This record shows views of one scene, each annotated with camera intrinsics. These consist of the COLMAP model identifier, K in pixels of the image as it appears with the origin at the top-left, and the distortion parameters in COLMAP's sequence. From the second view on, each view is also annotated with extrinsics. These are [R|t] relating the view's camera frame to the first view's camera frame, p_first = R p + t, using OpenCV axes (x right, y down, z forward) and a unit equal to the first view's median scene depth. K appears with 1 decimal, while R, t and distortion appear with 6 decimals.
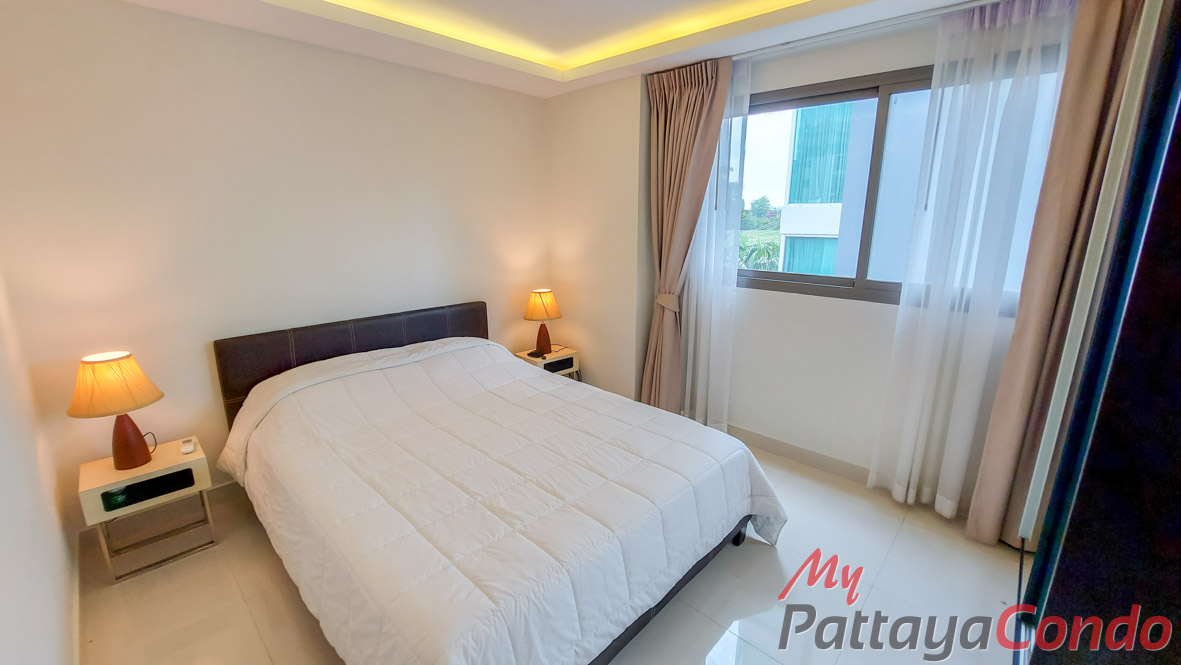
lens RADIAL K [[477.7, 0, 591.5], [0, 477.7, 333.1], [0, 0, 1]] dist [-0.003508, -0.000582]
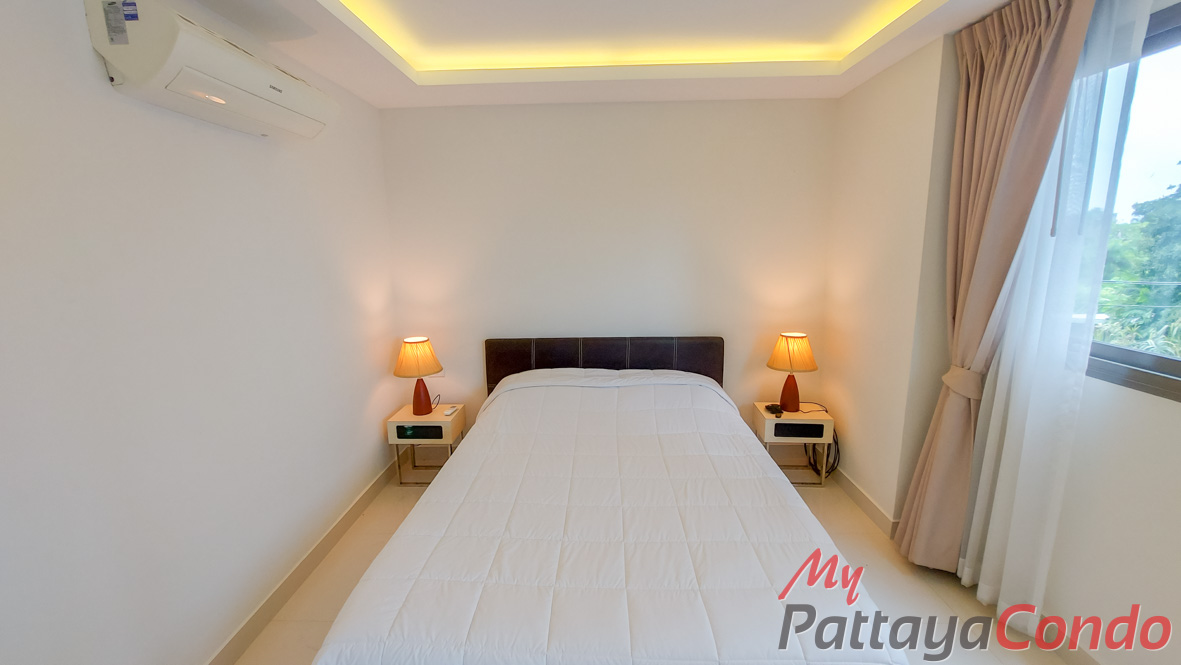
lens RADIAL K [[477.7, 0, 590.4], [0, 477.7, 328.2], [0, 0, 1]] dist [-0.003508, -0.000582]
pose [[0.666972, 0.127276, -0.734132, 0.324778], [-0.162248, 0.986467, 0.023618, -0.076985], [0.727203, 0.103359, 0.678596, 0.236694]]
